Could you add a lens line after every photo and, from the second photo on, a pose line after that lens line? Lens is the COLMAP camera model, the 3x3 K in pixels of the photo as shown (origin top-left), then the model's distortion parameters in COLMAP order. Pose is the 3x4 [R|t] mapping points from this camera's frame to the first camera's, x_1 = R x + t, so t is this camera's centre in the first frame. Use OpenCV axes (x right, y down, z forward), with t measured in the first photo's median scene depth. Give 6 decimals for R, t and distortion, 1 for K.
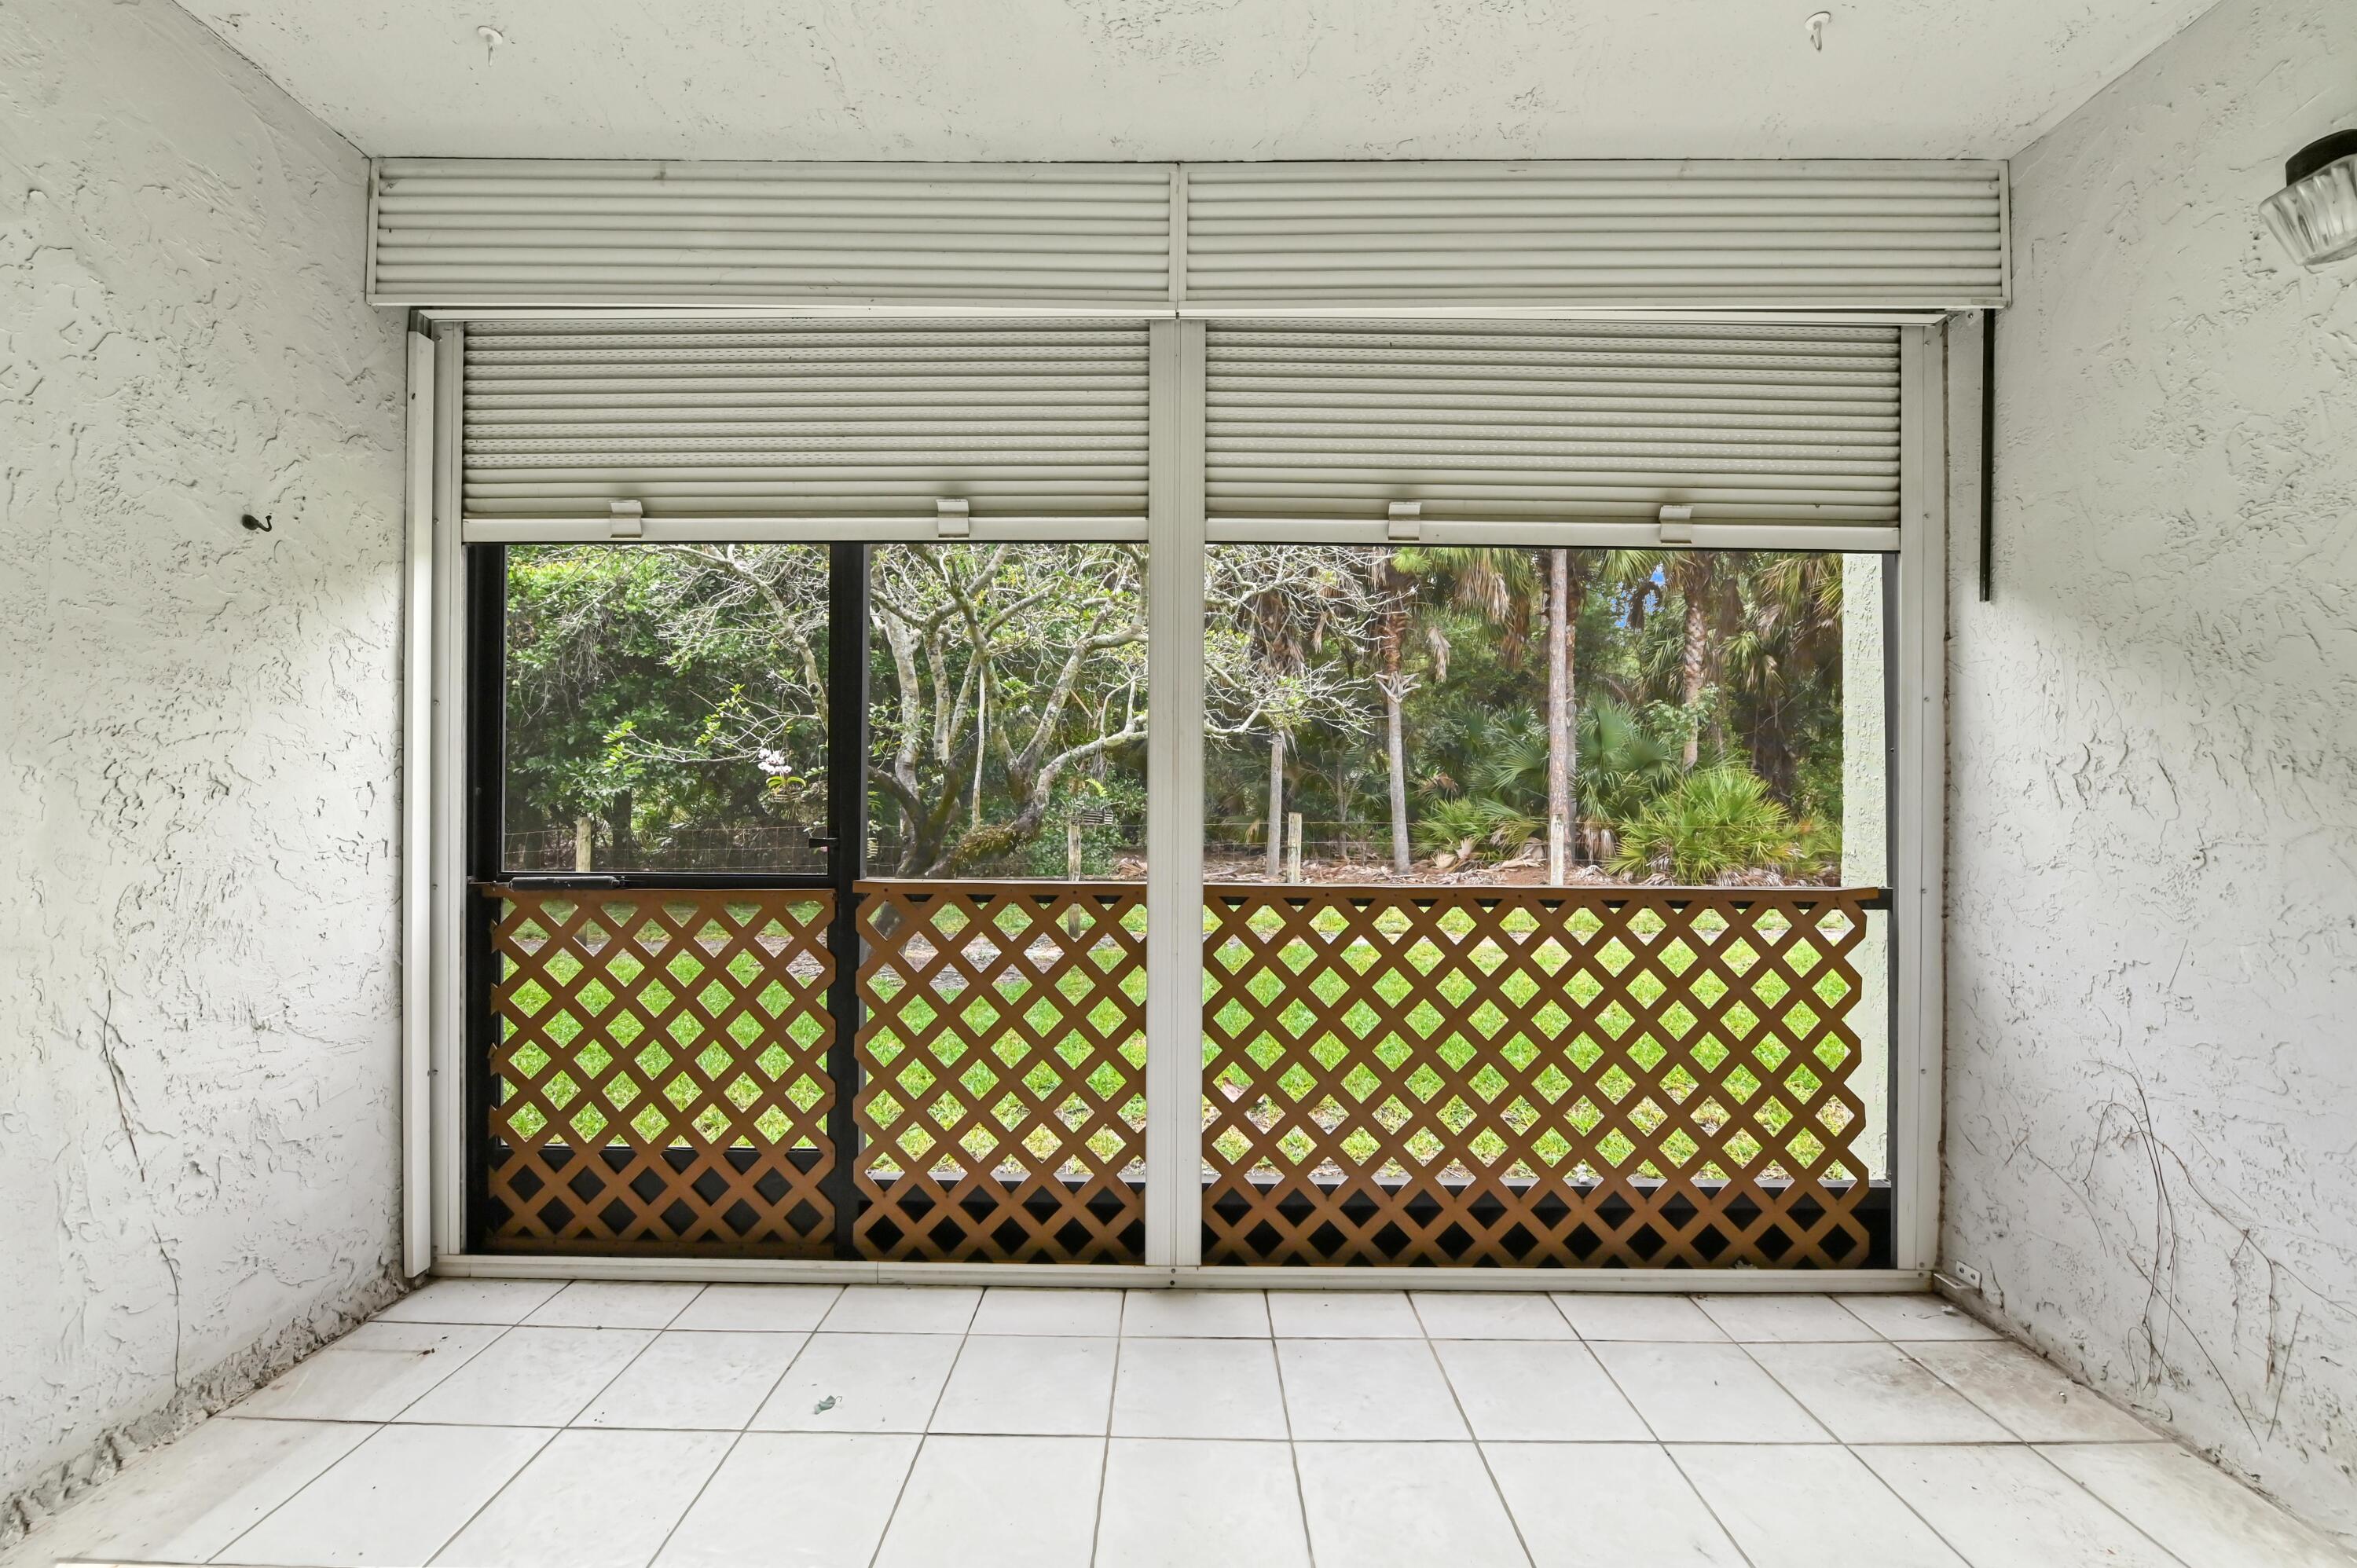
lens RADIAL K [[952.2, 0, 1182.8], [0, 952.2, 796.4], [0, 0, 1]] dist [0.000605, -0.000258]
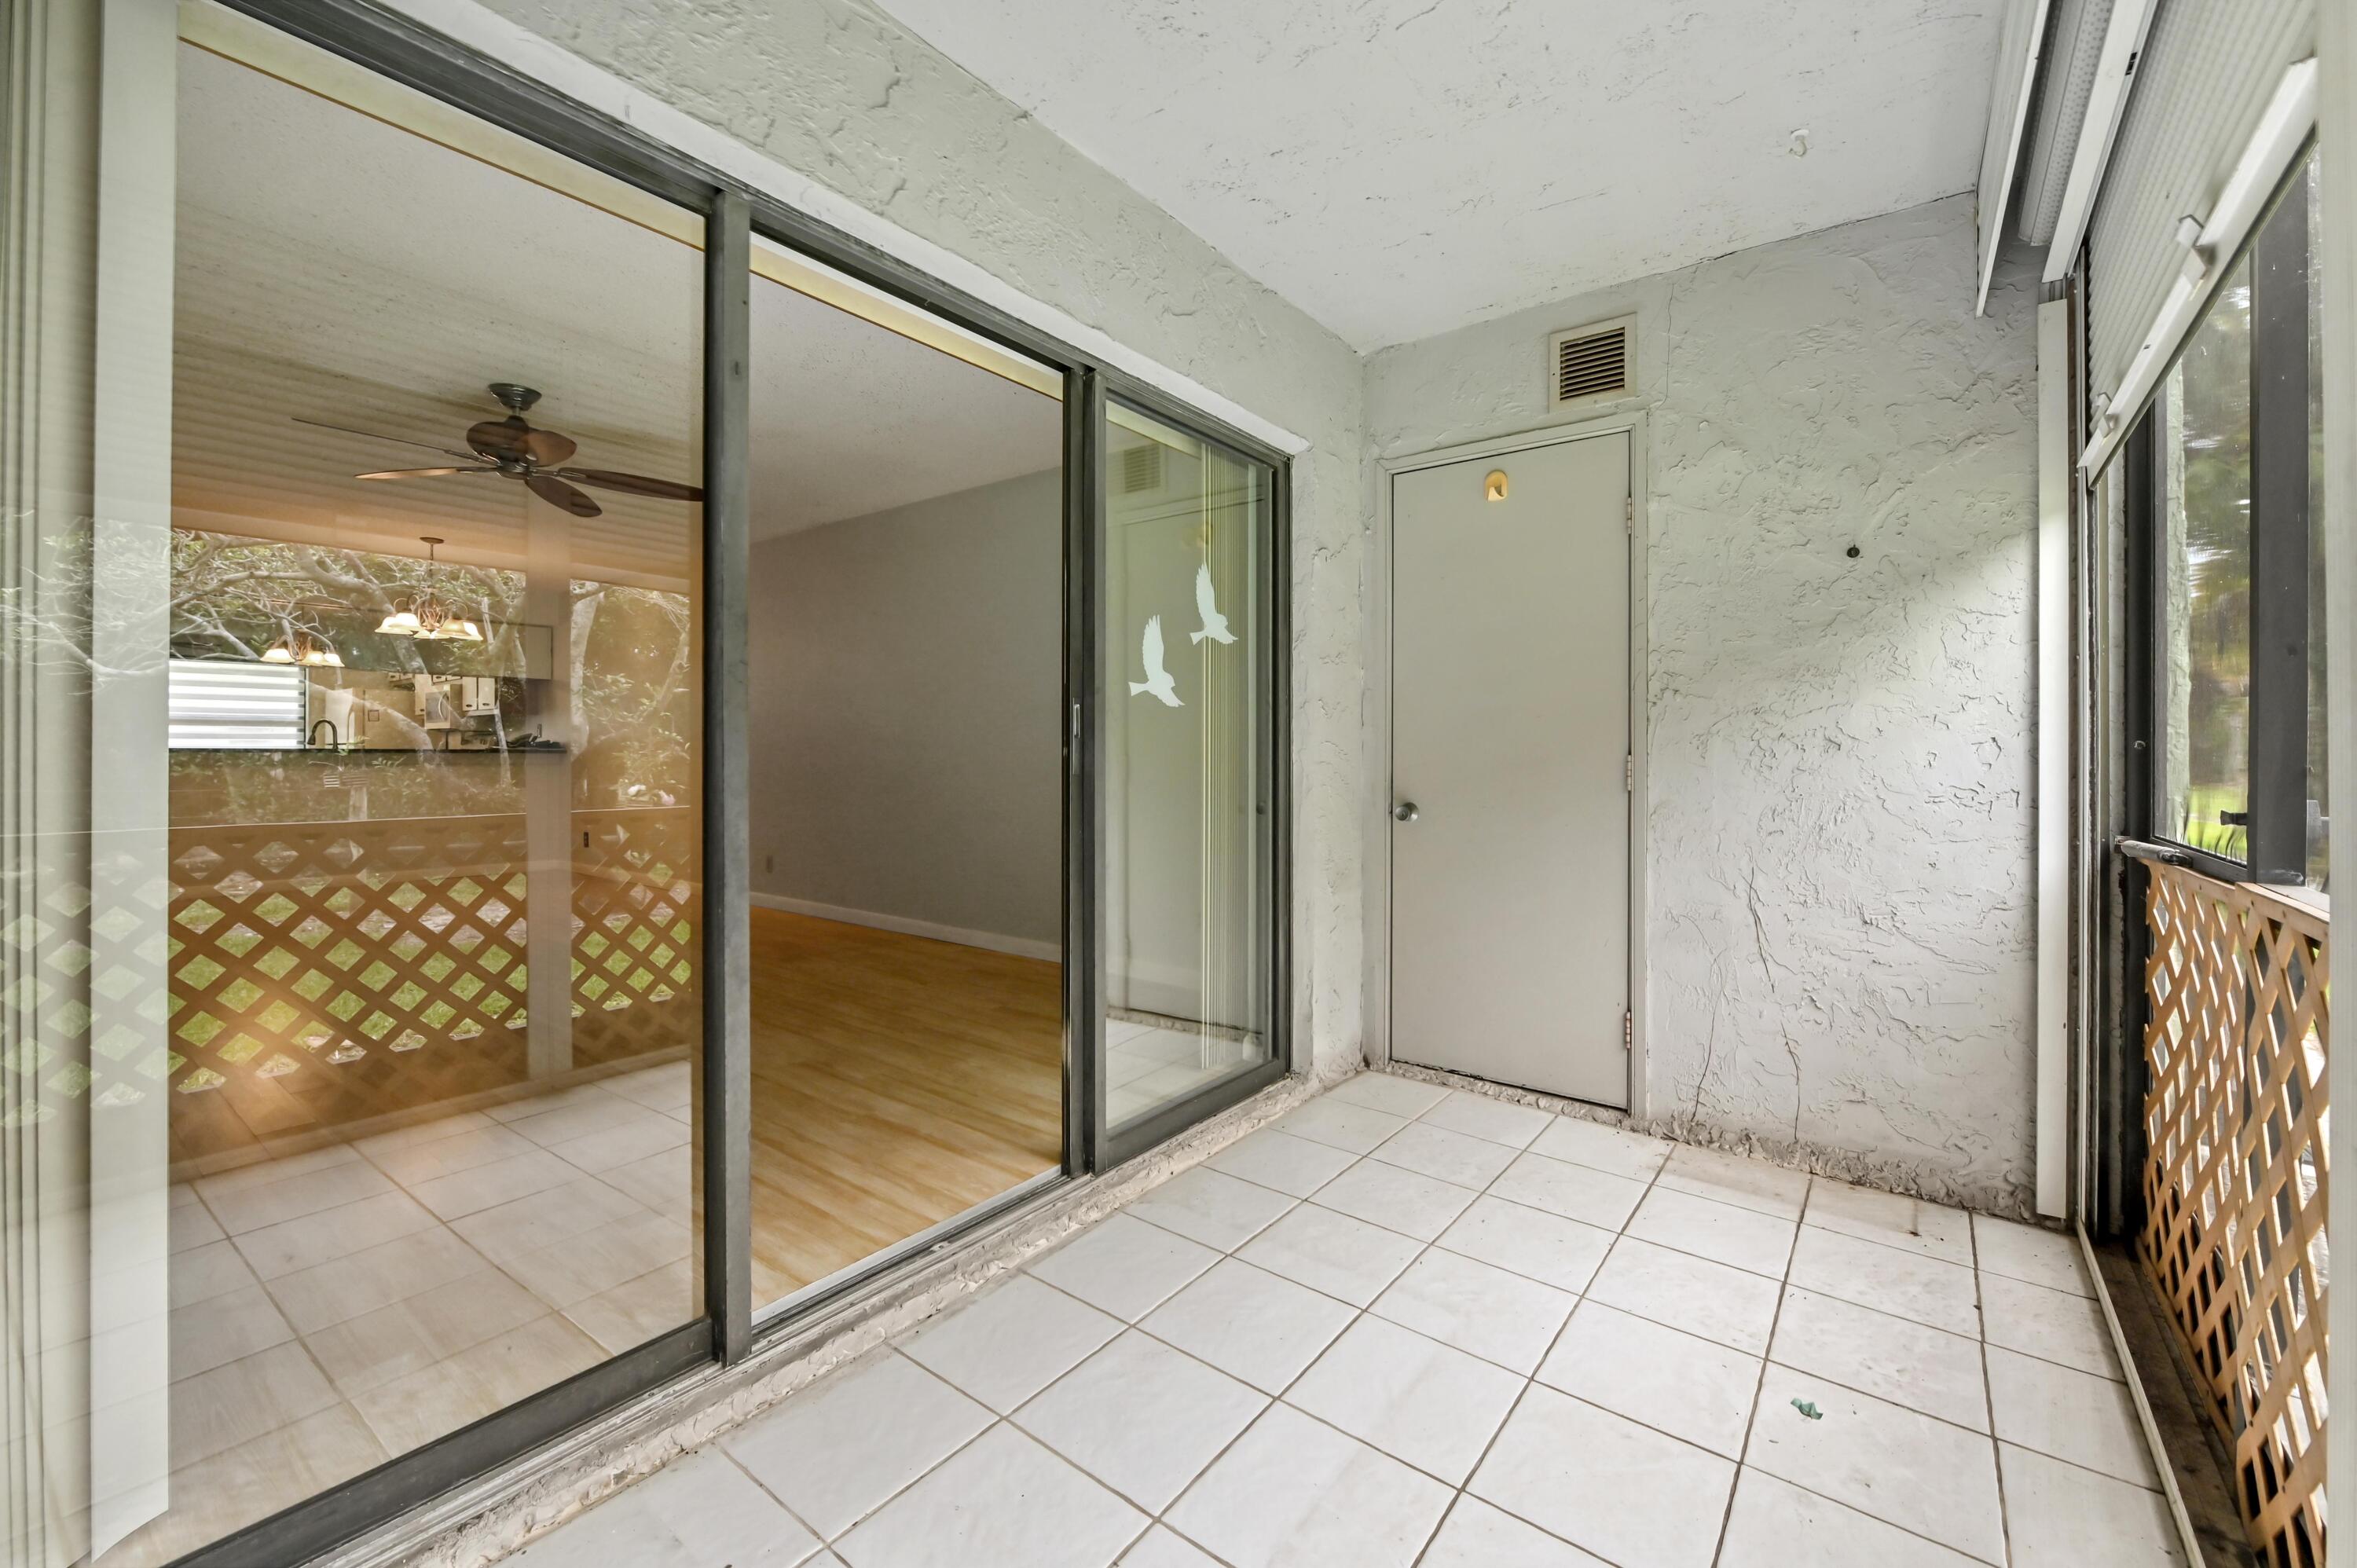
lens RADIAL K [[952.2, 0, 1178.6], [0, 952.2, 761.7], [0, 0, 1]] dist [0.000605, -0.000258]
pose [[-0.602372, -0.003791, -0.798206, 0.702728], [-0.006219, 0.999981, -0.000056, 0.021459], [0.798191, 0.004930, -0.602384, 1.044112]]
